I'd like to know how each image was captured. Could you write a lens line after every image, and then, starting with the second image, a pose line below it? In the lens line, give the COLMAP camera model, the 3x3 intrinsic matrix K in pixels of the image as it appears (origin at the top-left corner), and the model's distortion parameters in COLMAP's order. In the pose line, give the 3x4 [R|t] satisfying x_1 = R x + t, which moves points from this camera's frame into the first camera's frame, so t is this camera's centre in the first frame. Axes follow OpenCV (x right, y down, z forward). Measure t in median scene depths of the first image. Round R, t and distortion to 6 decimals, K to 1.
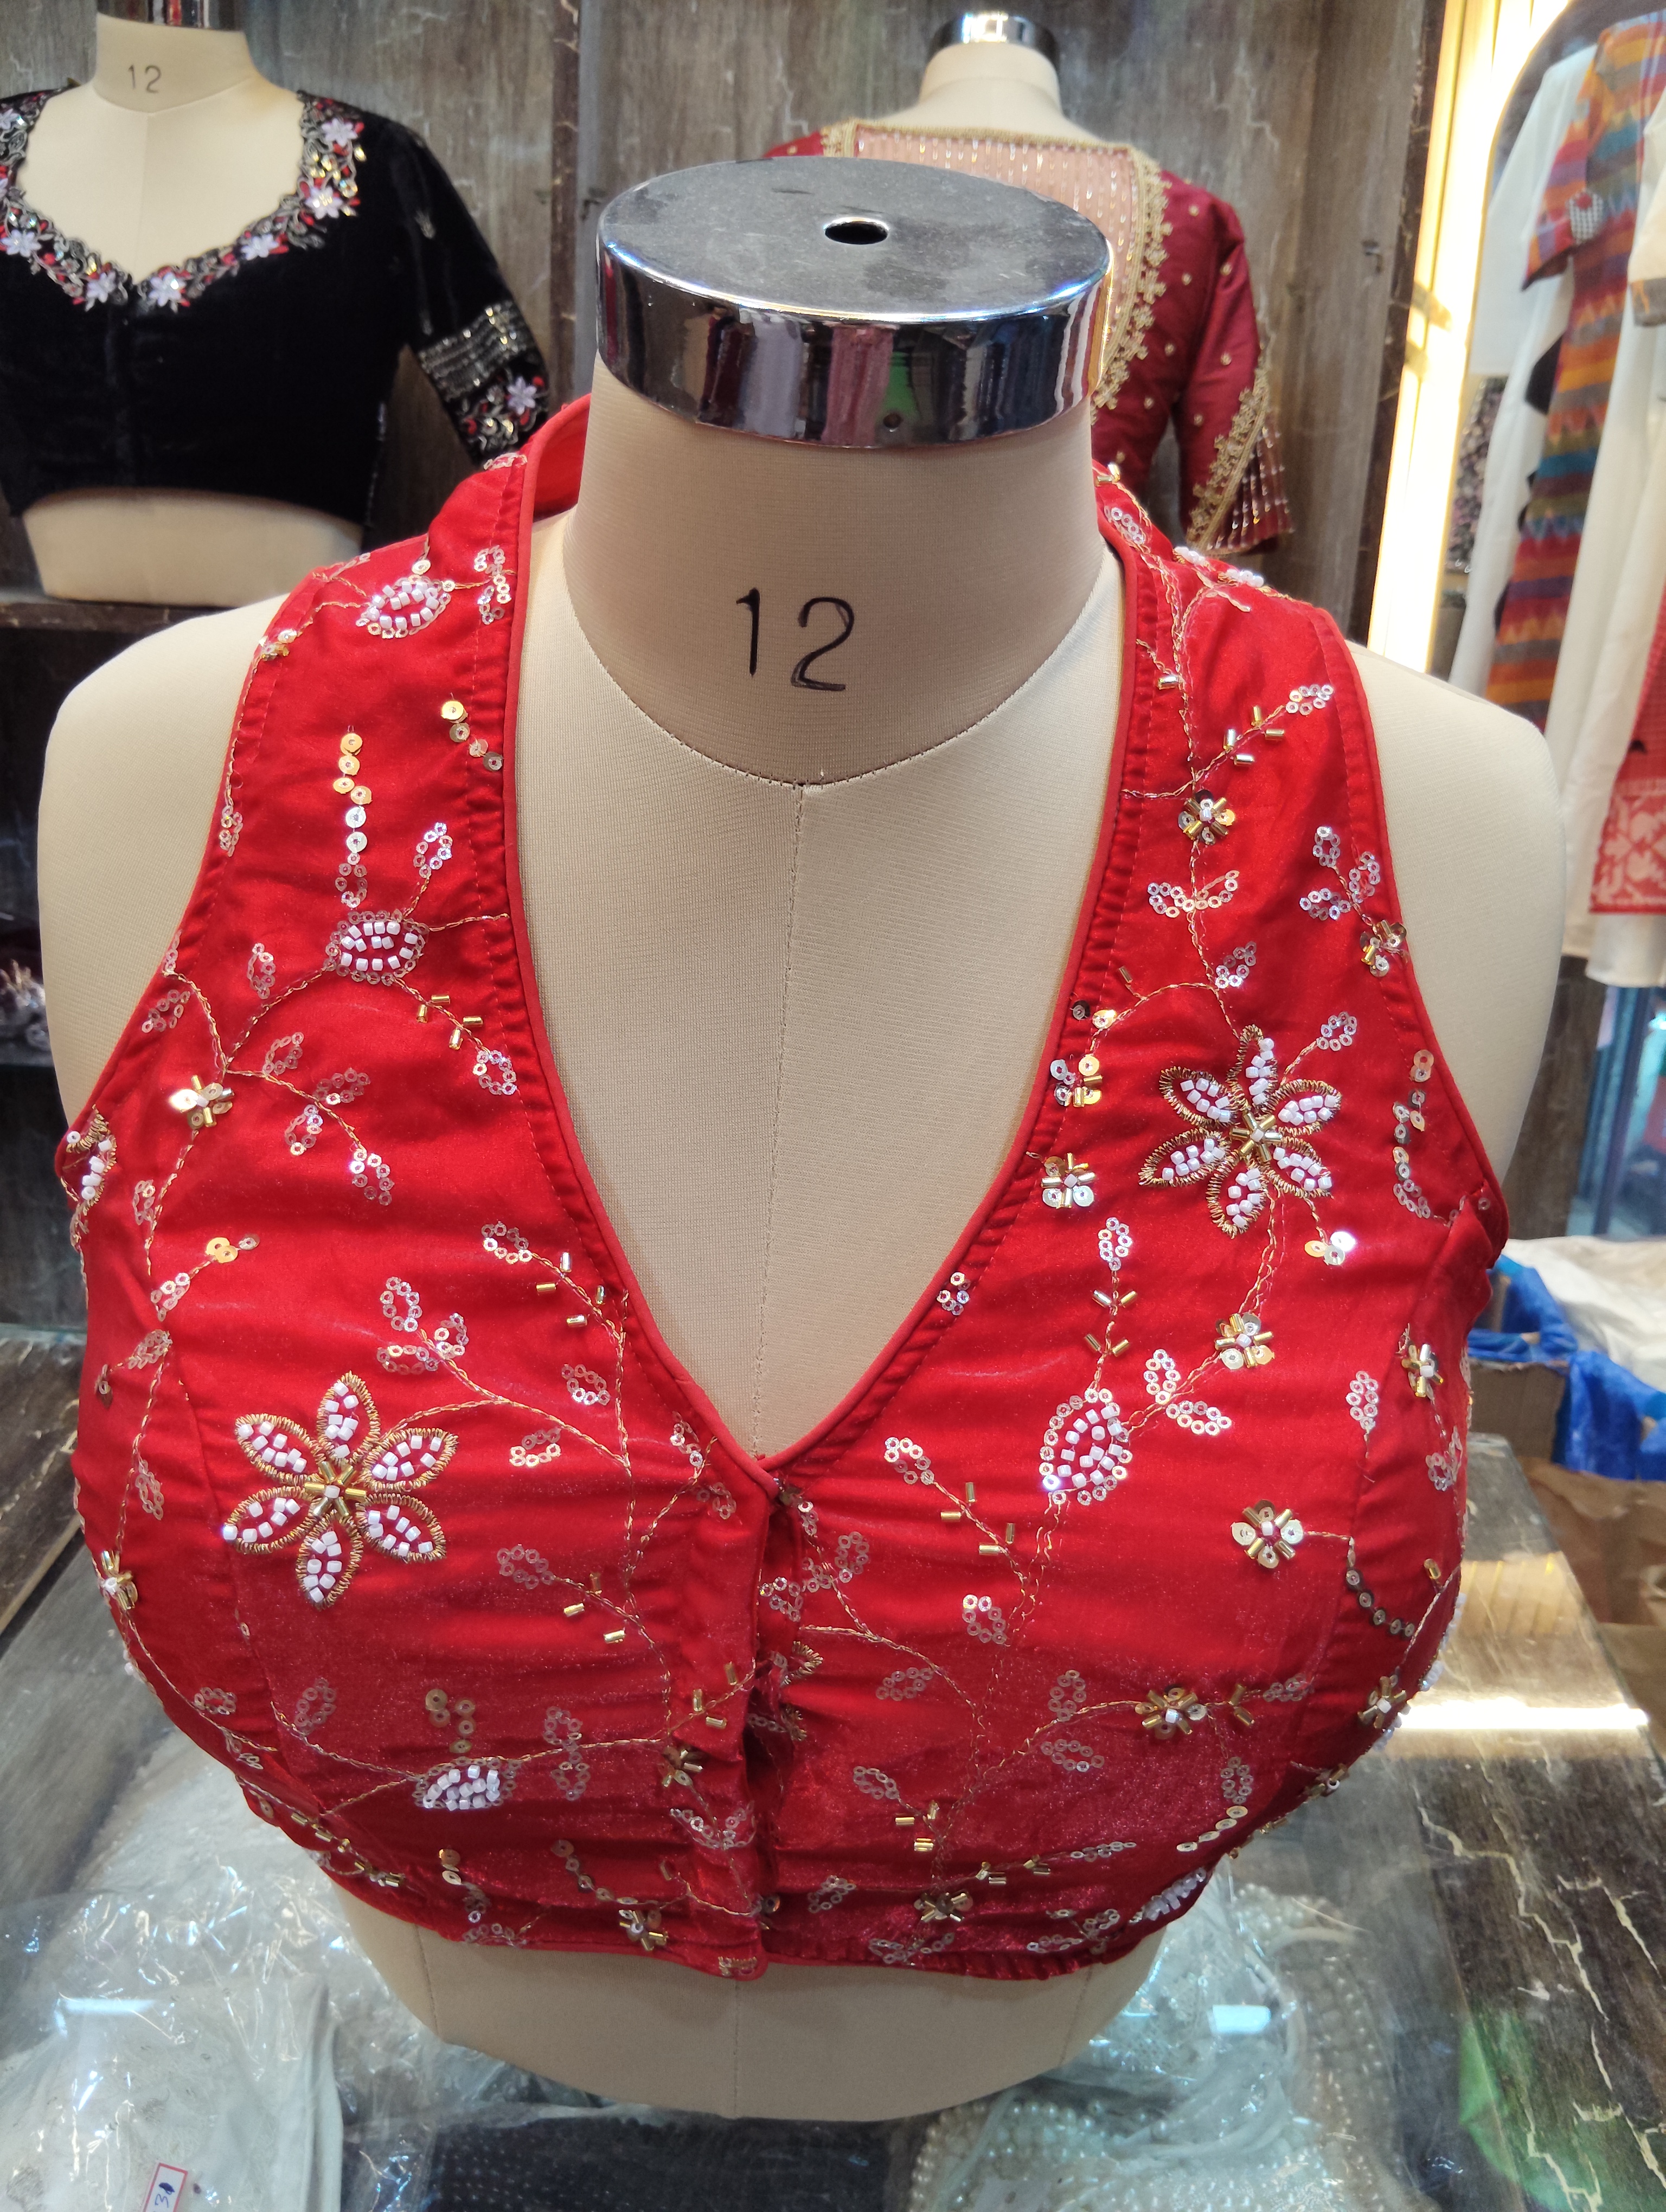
lens RADIAL K [[1828.0, 0, 855.0], [0, 1828.0, 1111.7], [0, 0, 1]] dist [0.021106, -0.108878]
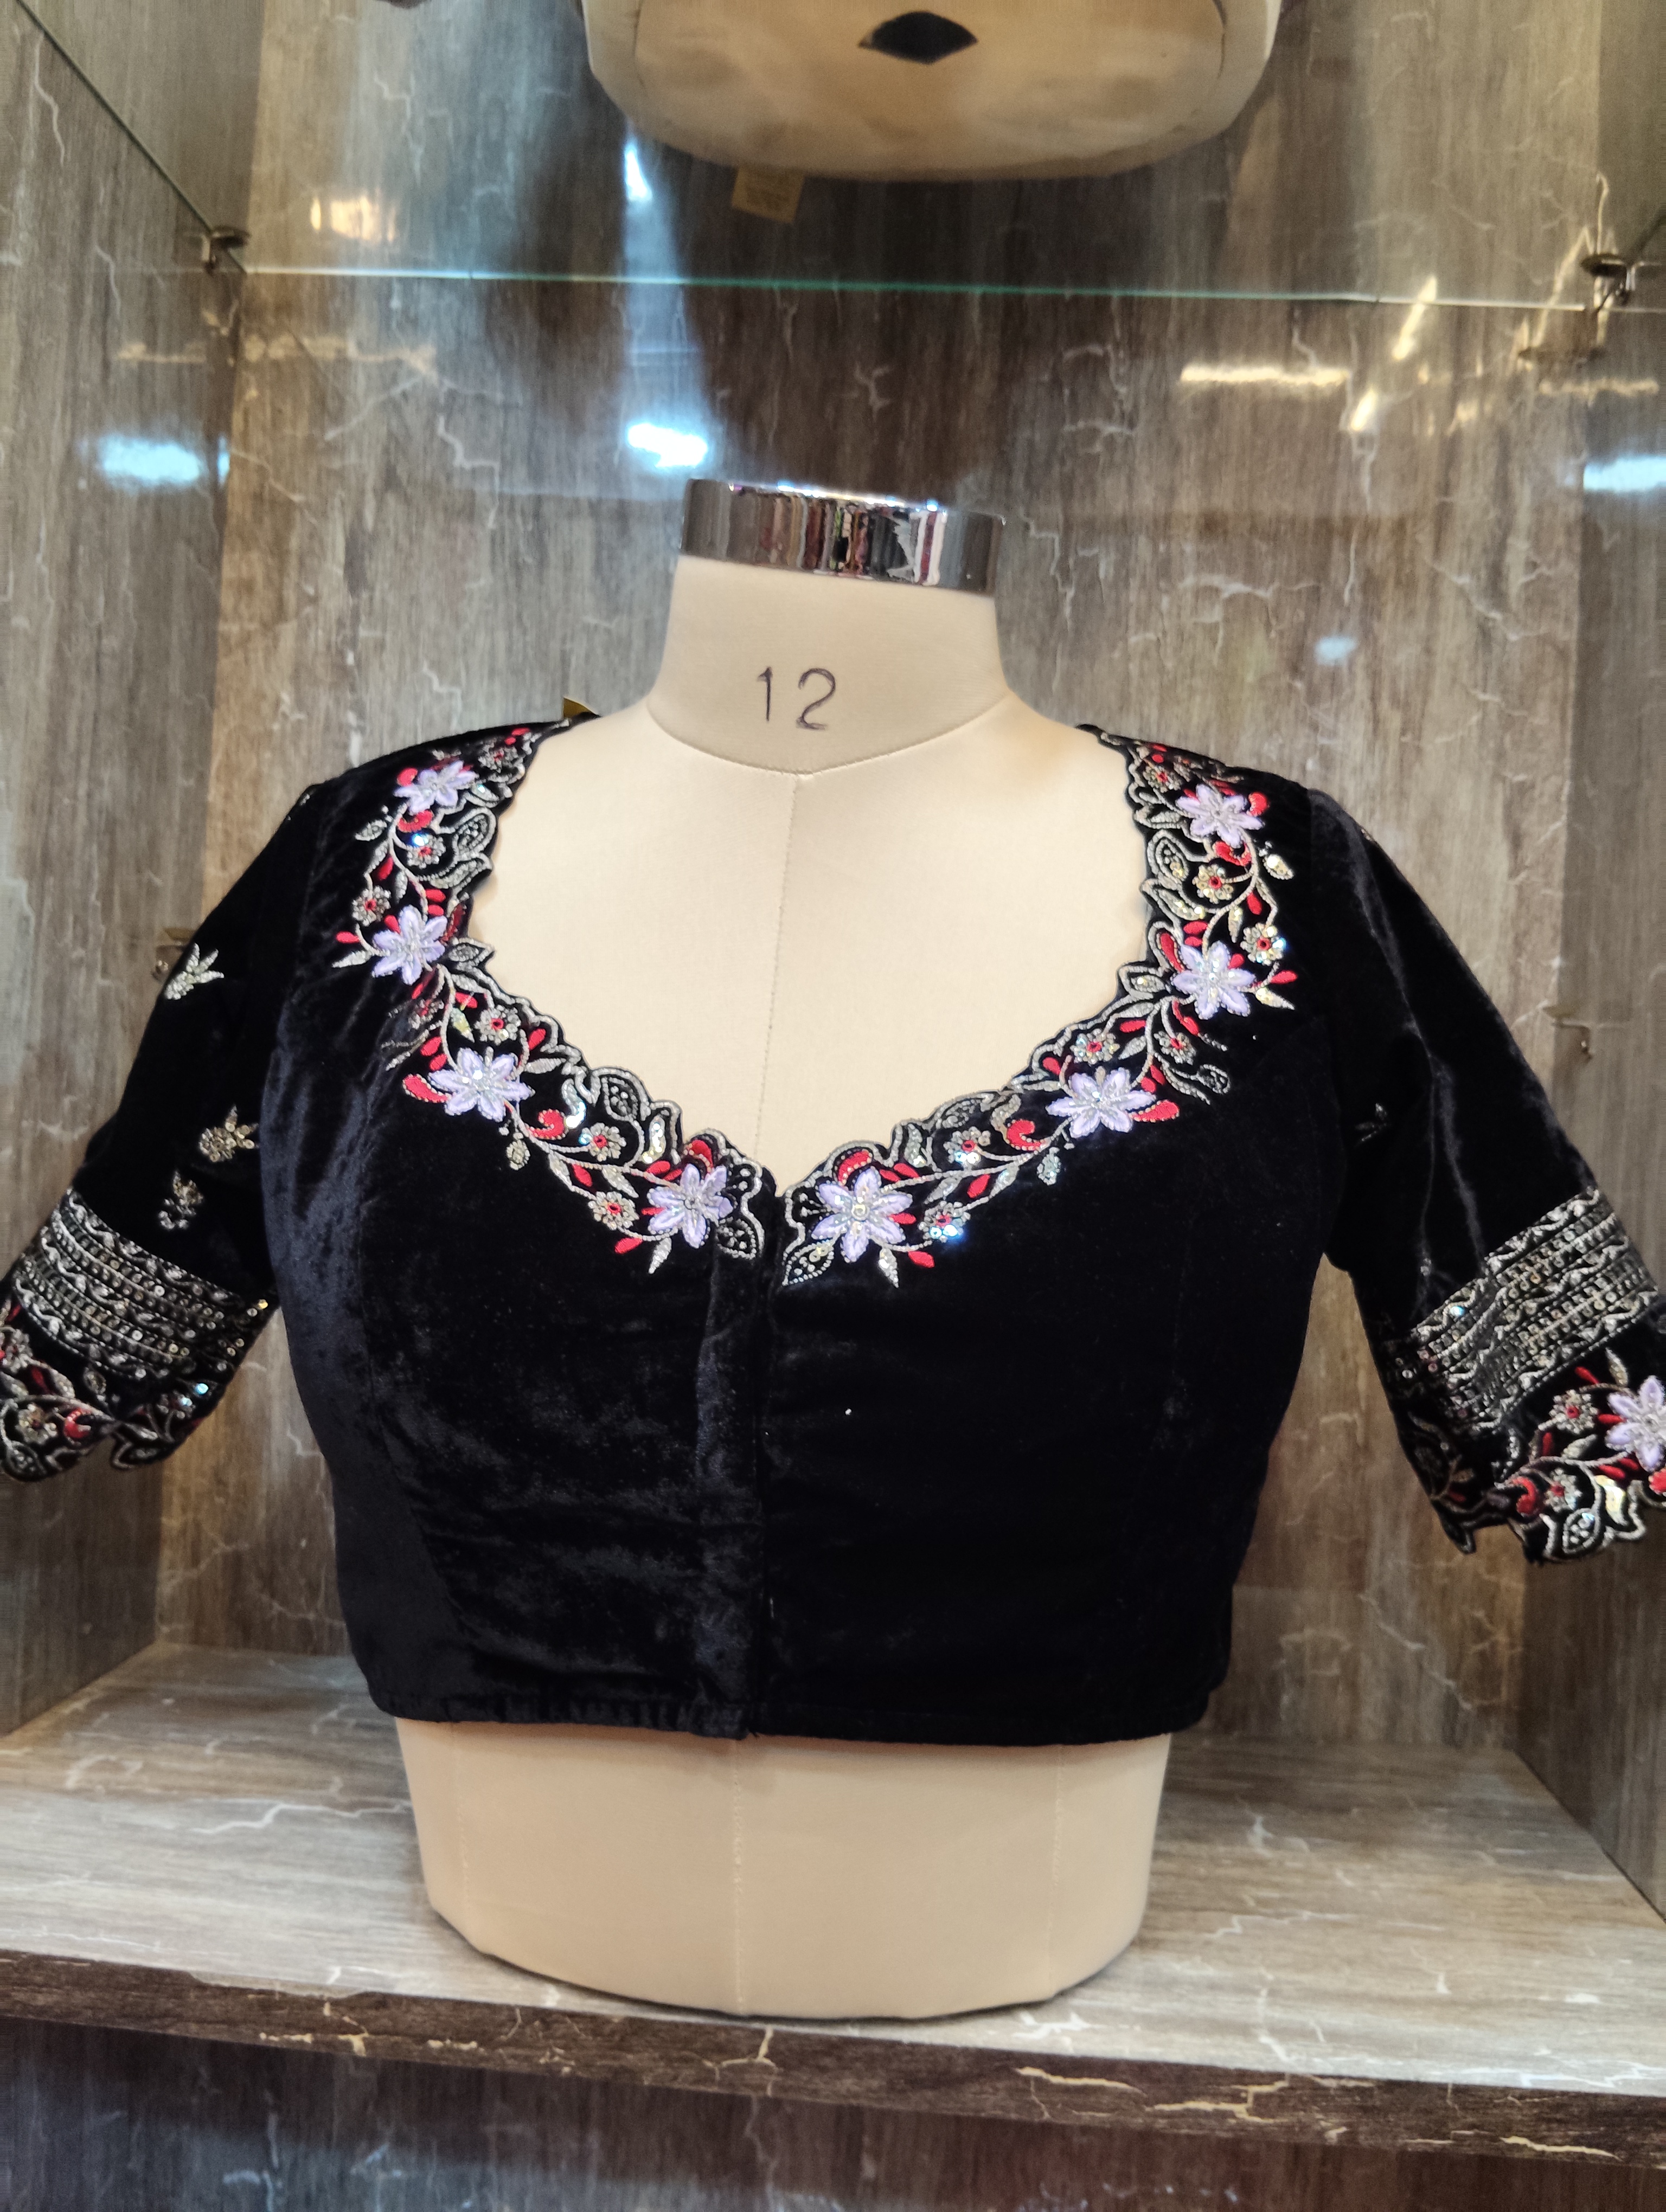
lens RADIAL K [[1828.0, 0, 842.1], [0, 1828.0, 1103.6], [0, 0, 1]] dist [0.021106, -0.108878]
pose [[0.995093, 0.000269, -0.098942, -0.325165], [-0.030339, 0.952656, -0.302534, -0.339025], [0.094176, 0.304052, 0.947989, 0.598491]]
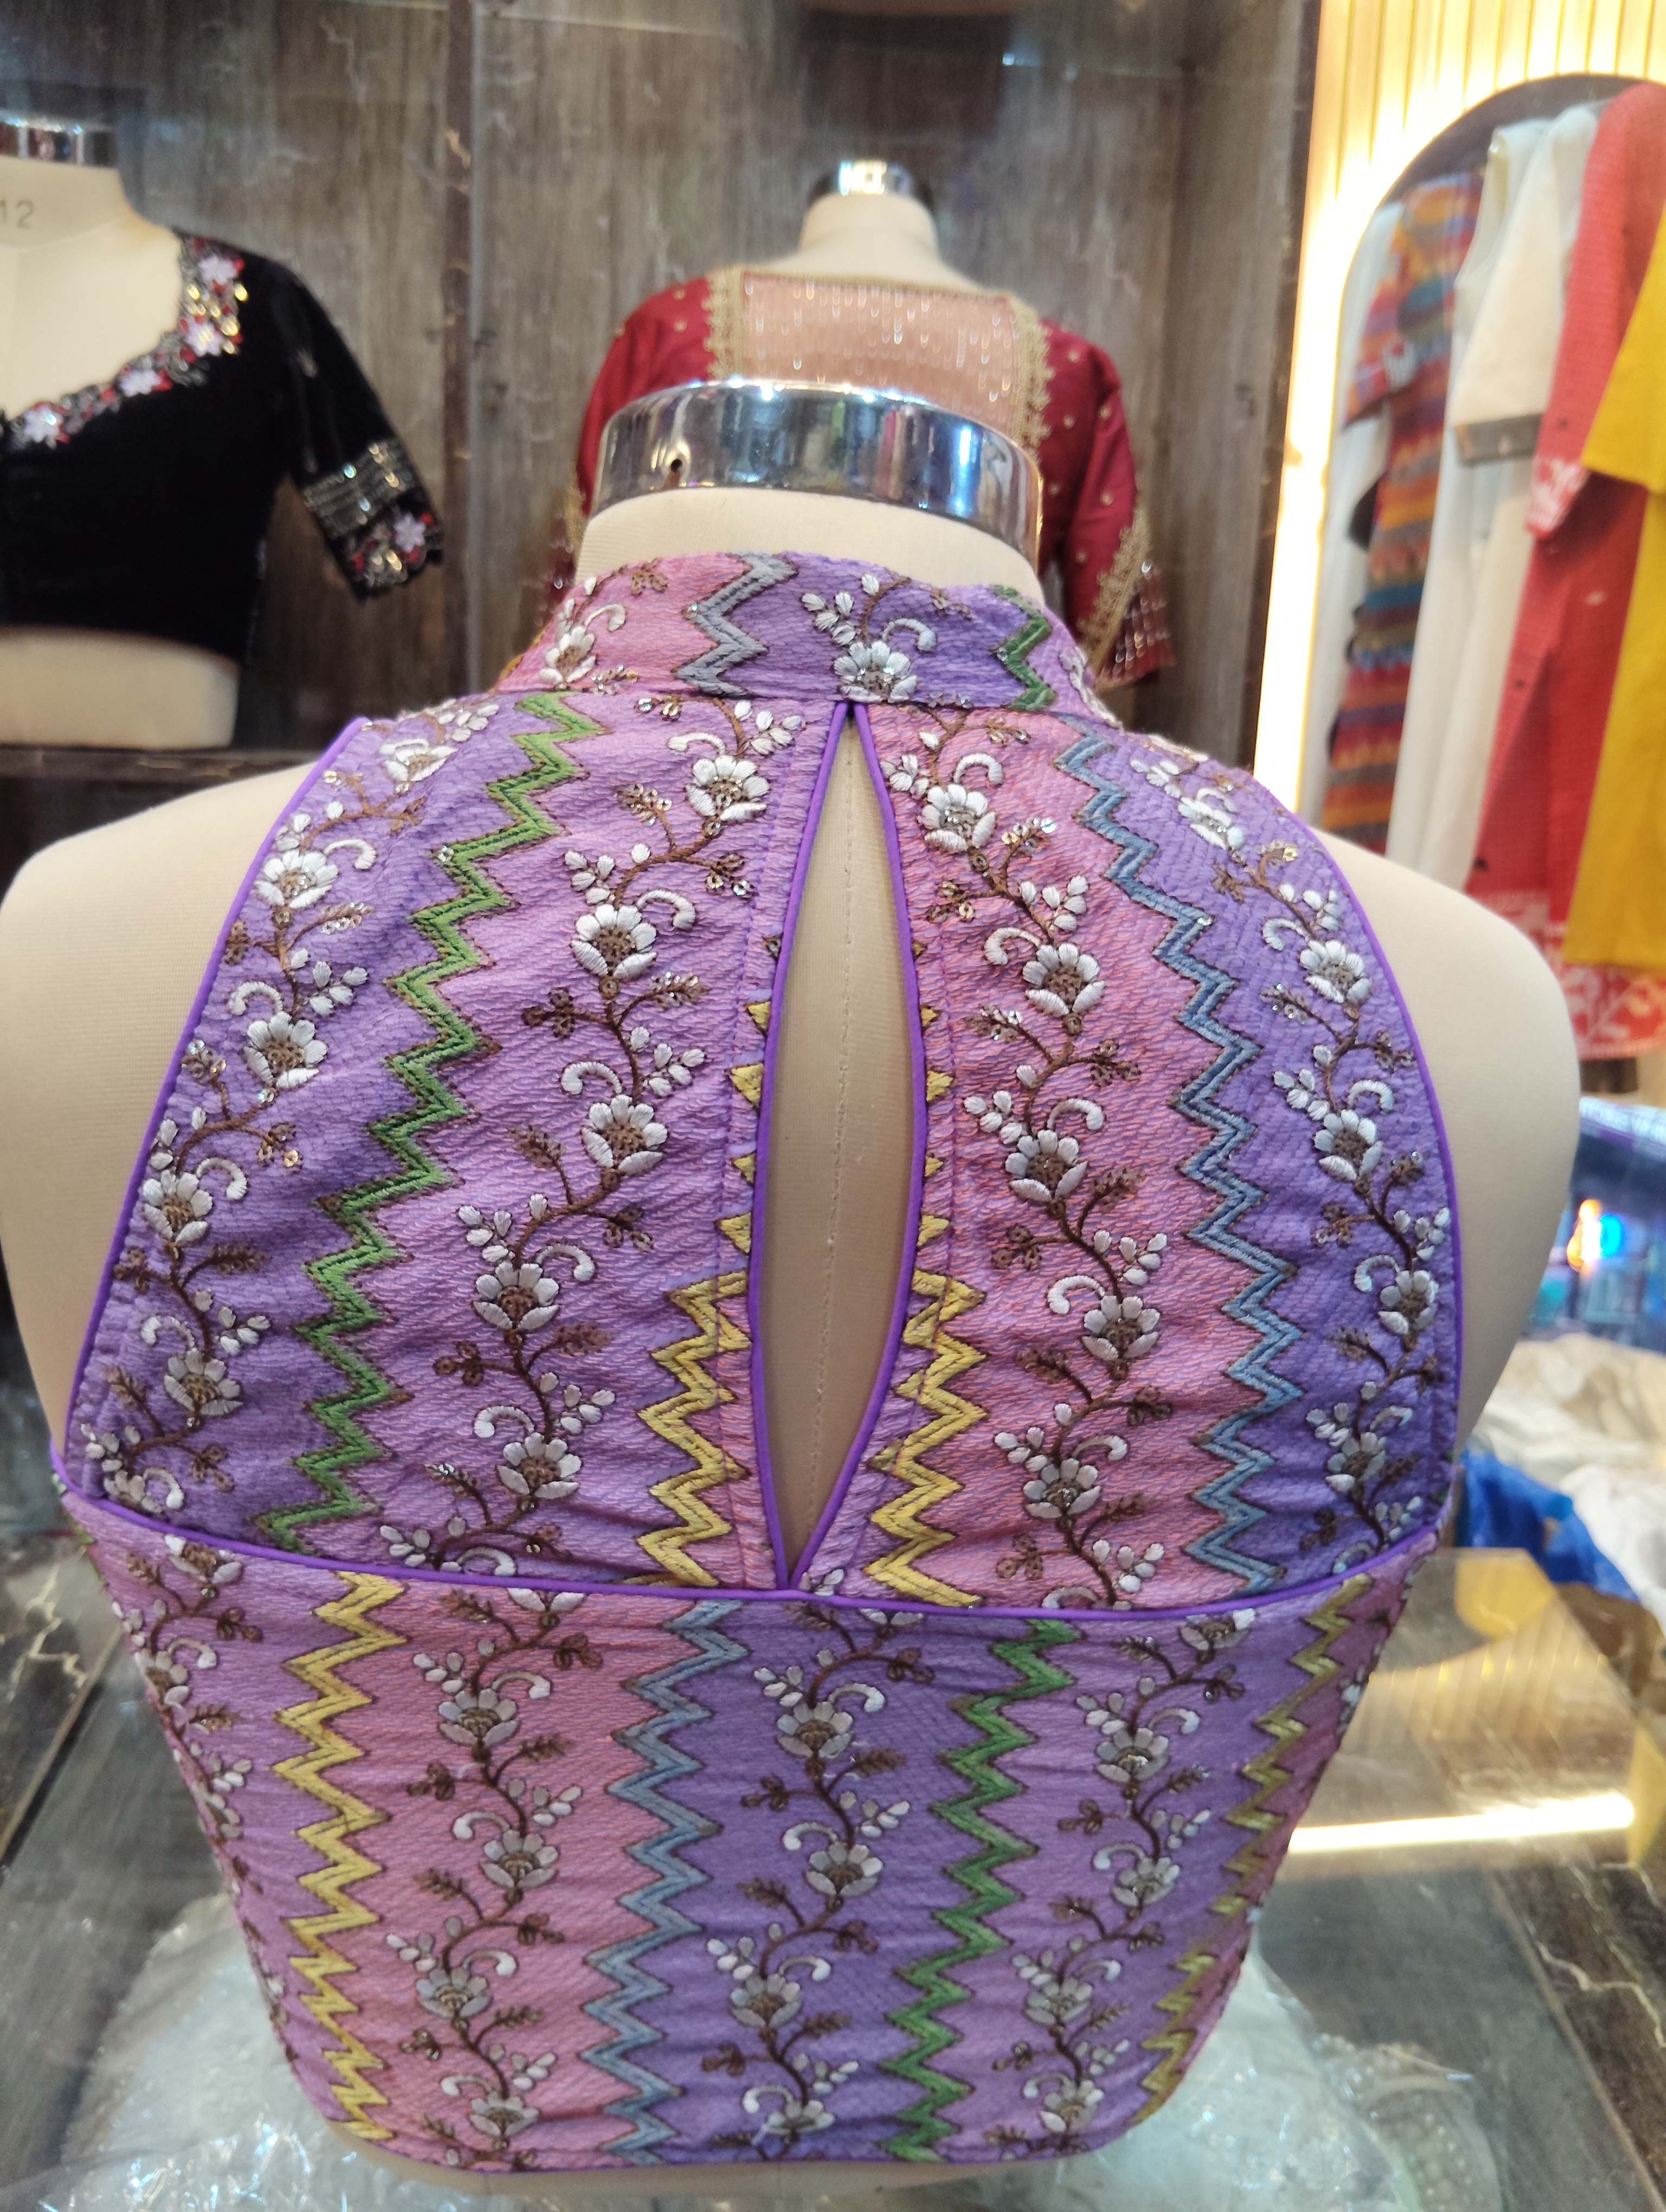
lens RADIAL K [[1828.0, 0, 854.6], [0, 1828.0, 1117.5], [0, 0, 1]] dist [0.021106, -0.108878]
pose [[0.994061, -0.032276, 0.103925, -0.057537], [0.039166, 0.997119, -0.064952, -0.003875], [-0.101529, 0.068636, 0.992462, 0.018126]]
